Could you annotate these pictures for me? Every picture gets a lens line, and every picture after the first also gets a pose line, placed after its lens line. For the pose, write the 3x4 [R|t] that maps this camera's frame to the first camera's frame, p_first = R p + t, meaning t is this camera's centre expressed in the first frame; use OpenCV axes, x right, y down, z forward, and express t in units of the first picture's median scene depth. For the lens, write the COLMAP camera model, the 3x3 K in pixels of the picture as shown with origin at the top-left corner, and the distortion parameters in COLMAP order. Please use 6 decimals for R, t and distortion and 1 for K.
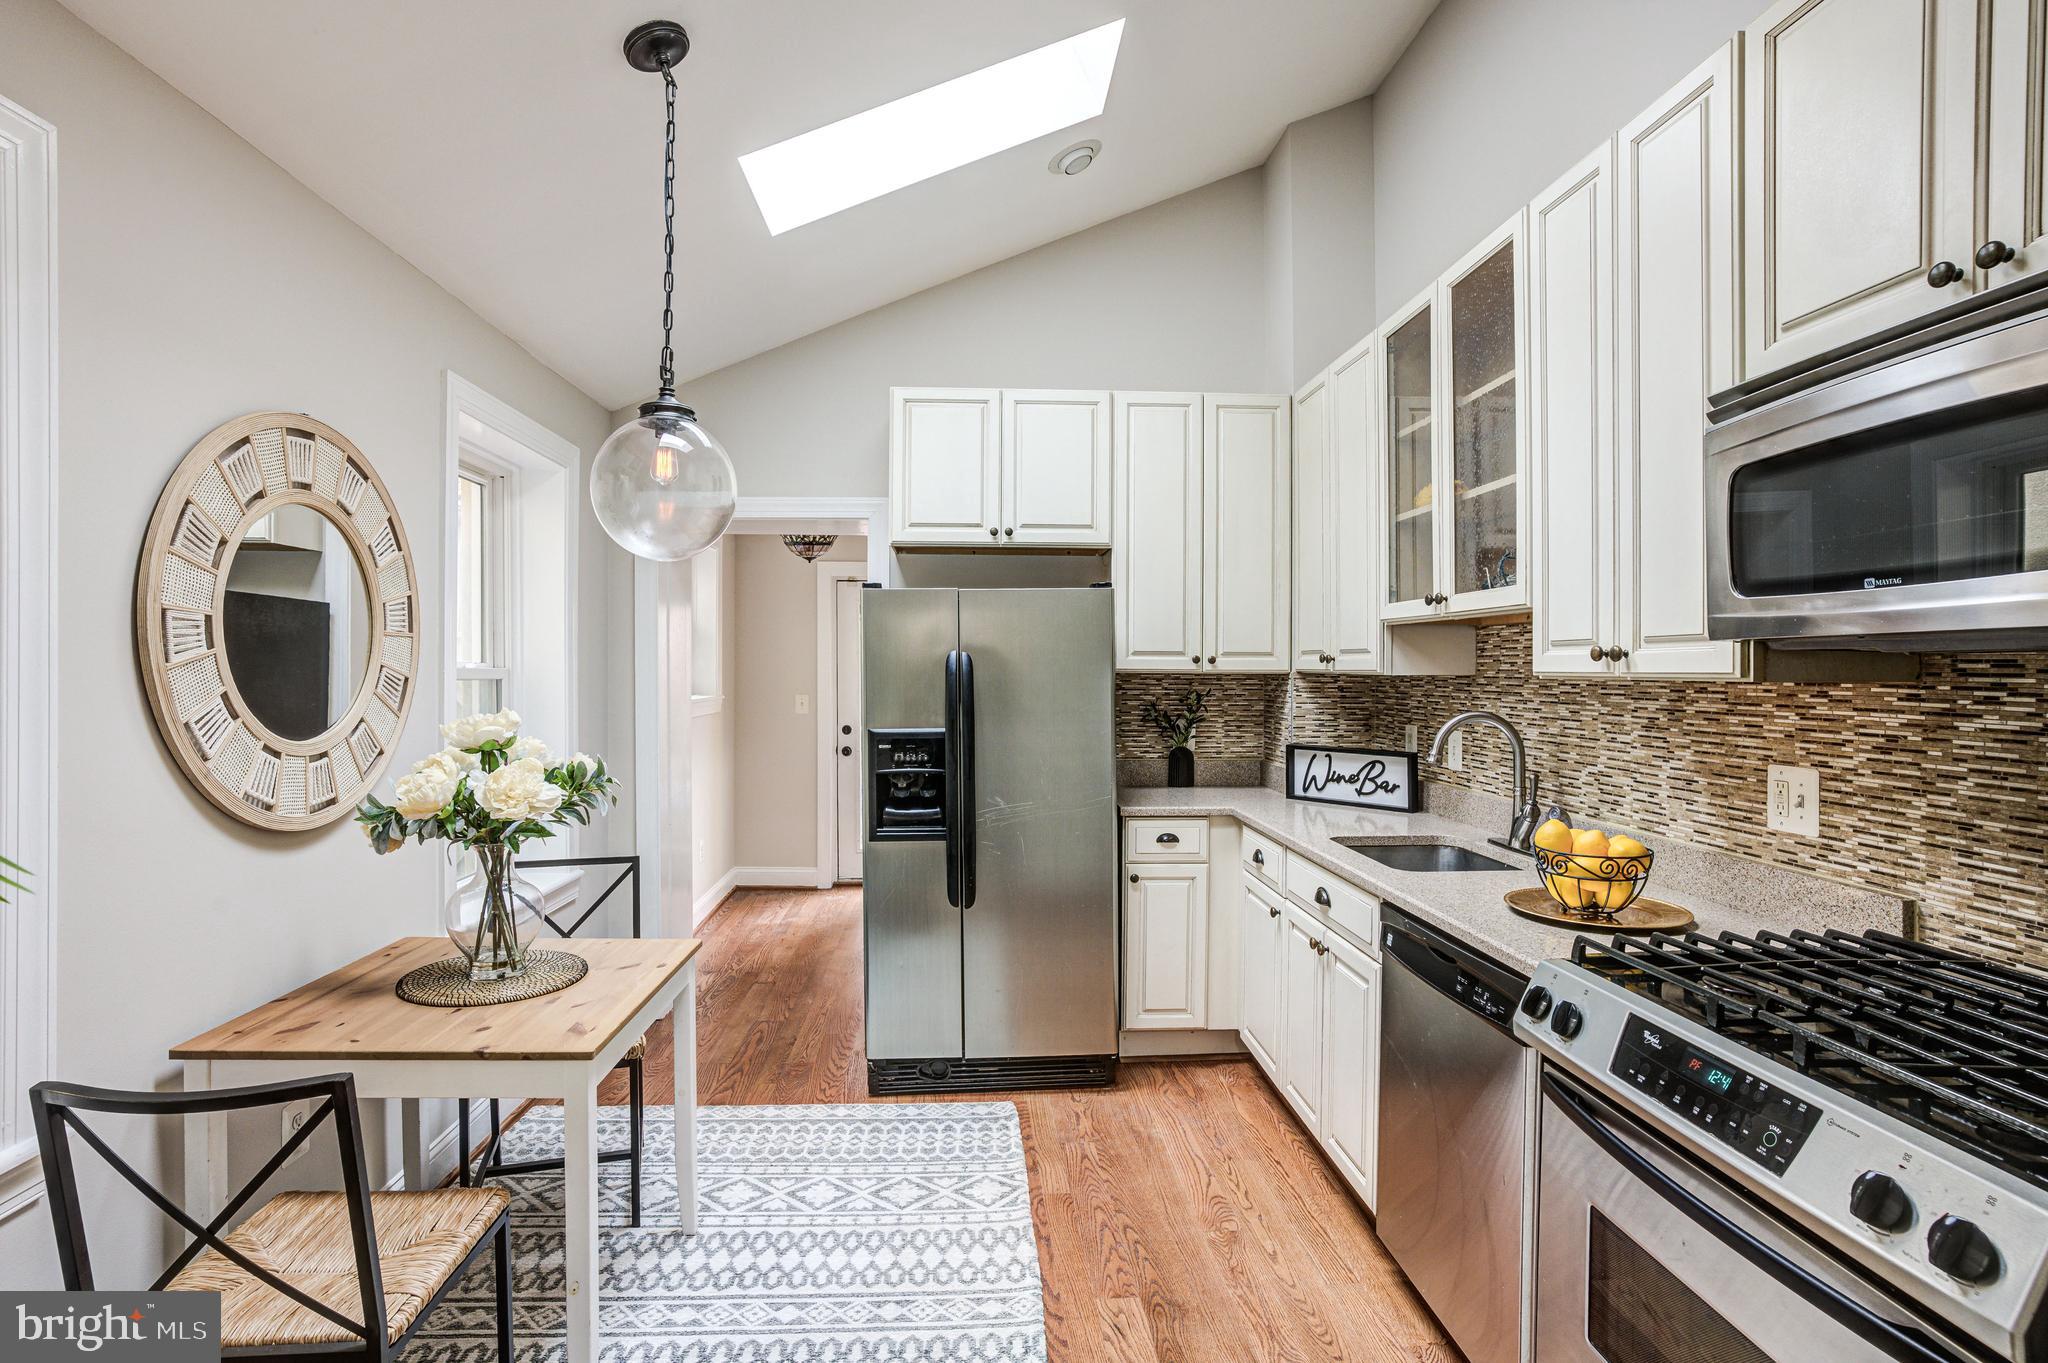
lens RADIAL K [[993.2, 0, 1022.5], [0, 993.2, 670.3], [0, 0, 1]] dist [-0.050031, 0.022155]
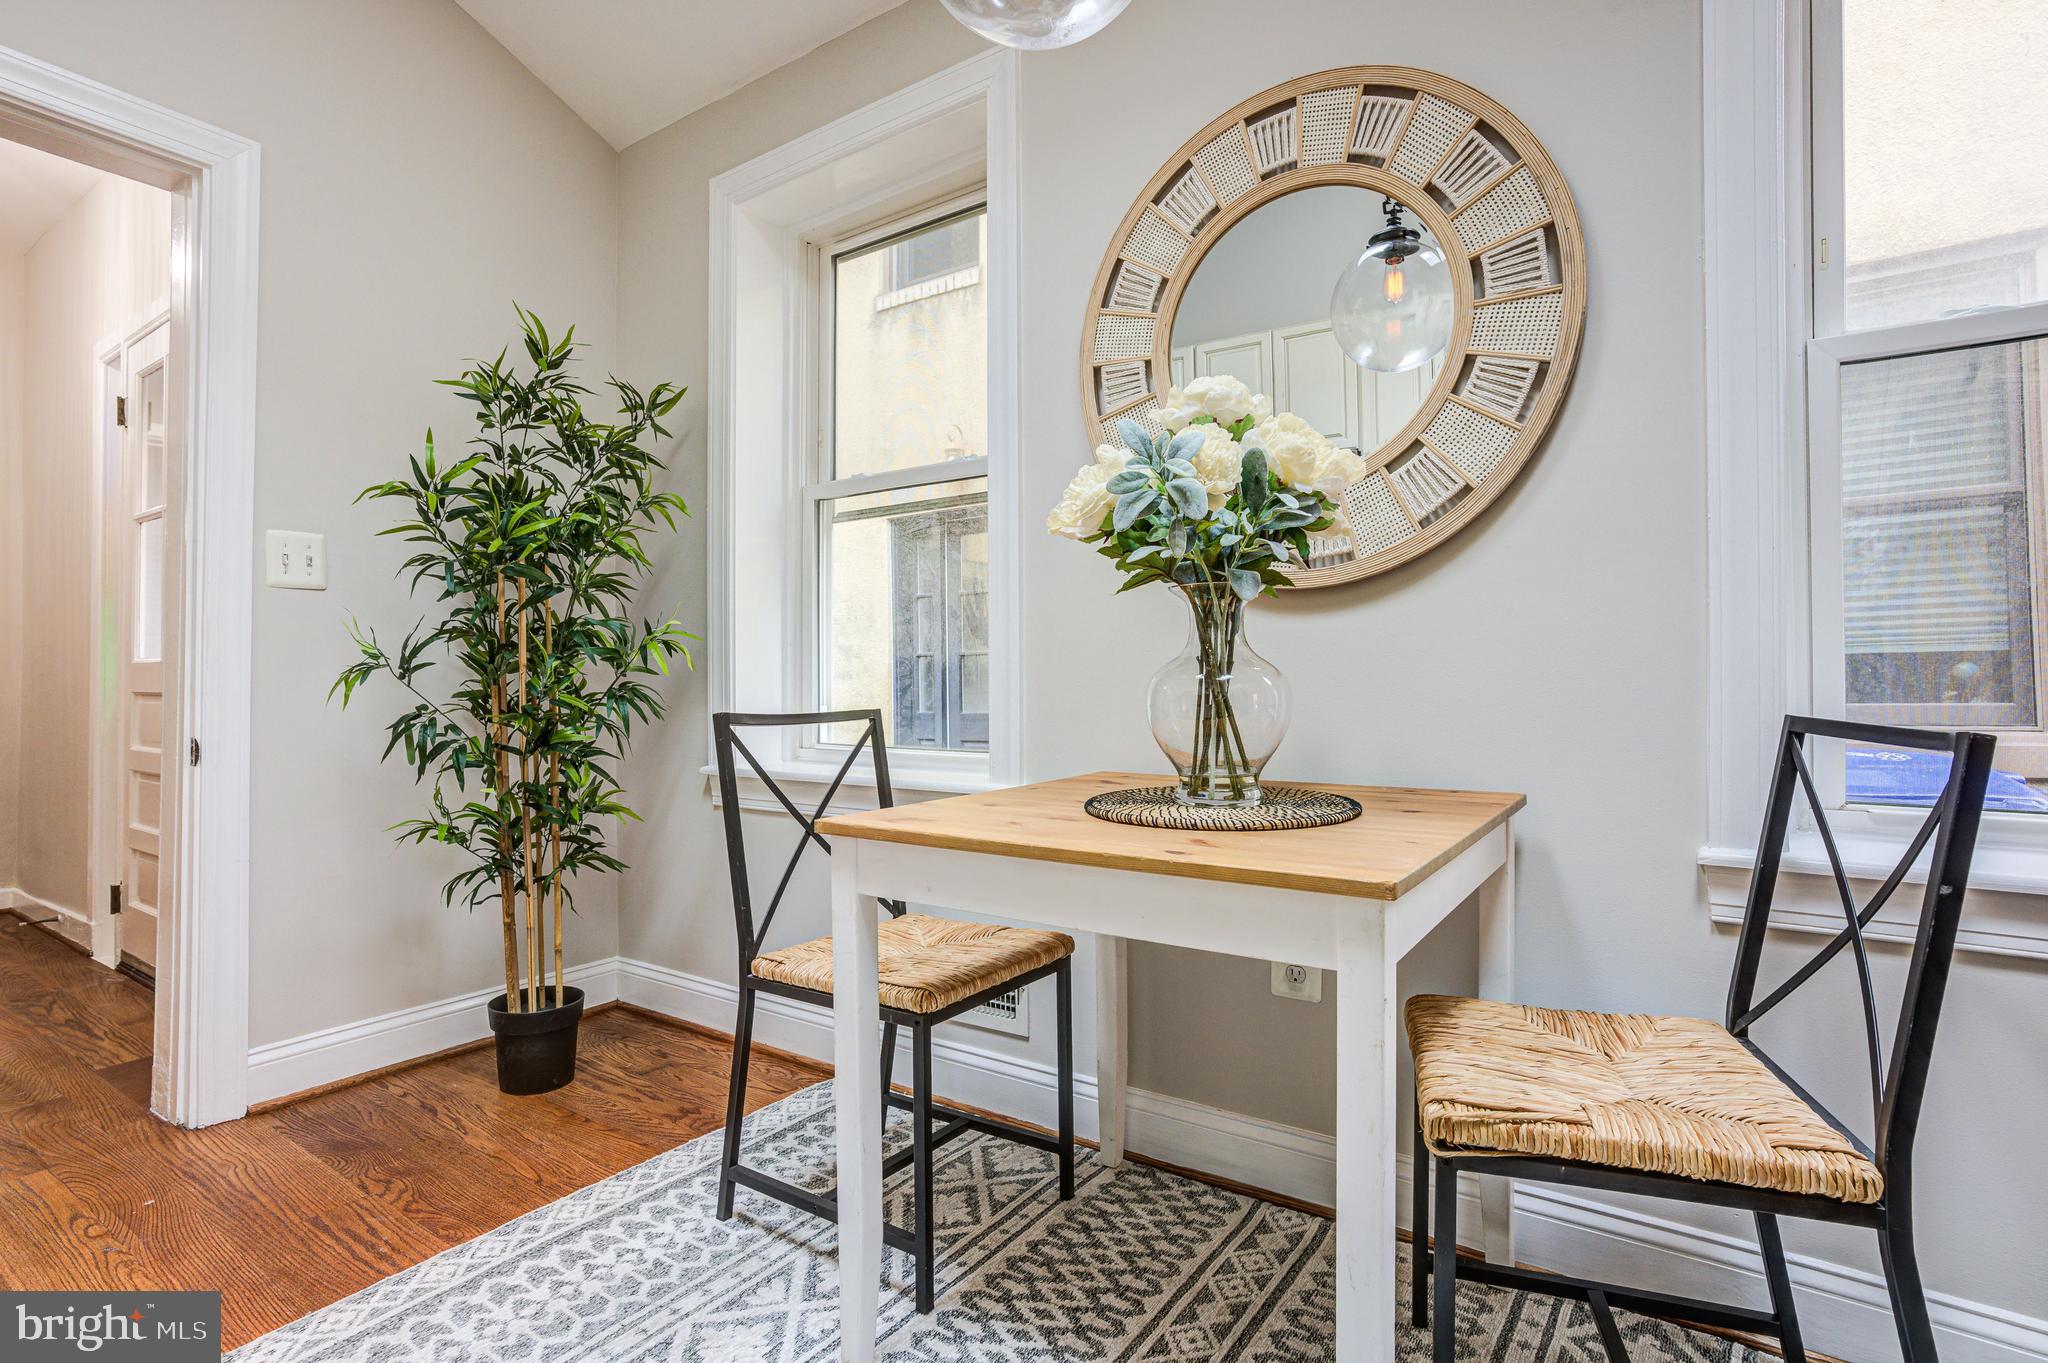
lens RADIAL K [[993.2, 0, 1016.6], [0, 993.2, 678.7], [0, 0, 1]] dist [-0.050031, 0.022155]
pose [[-0.630676, -0.000998, -0.776046, 0.034108], [0.000836, 0.999998, -0.001965, 0.215446], [0.776046, -0.001888, -0.630674, 1.209061]]
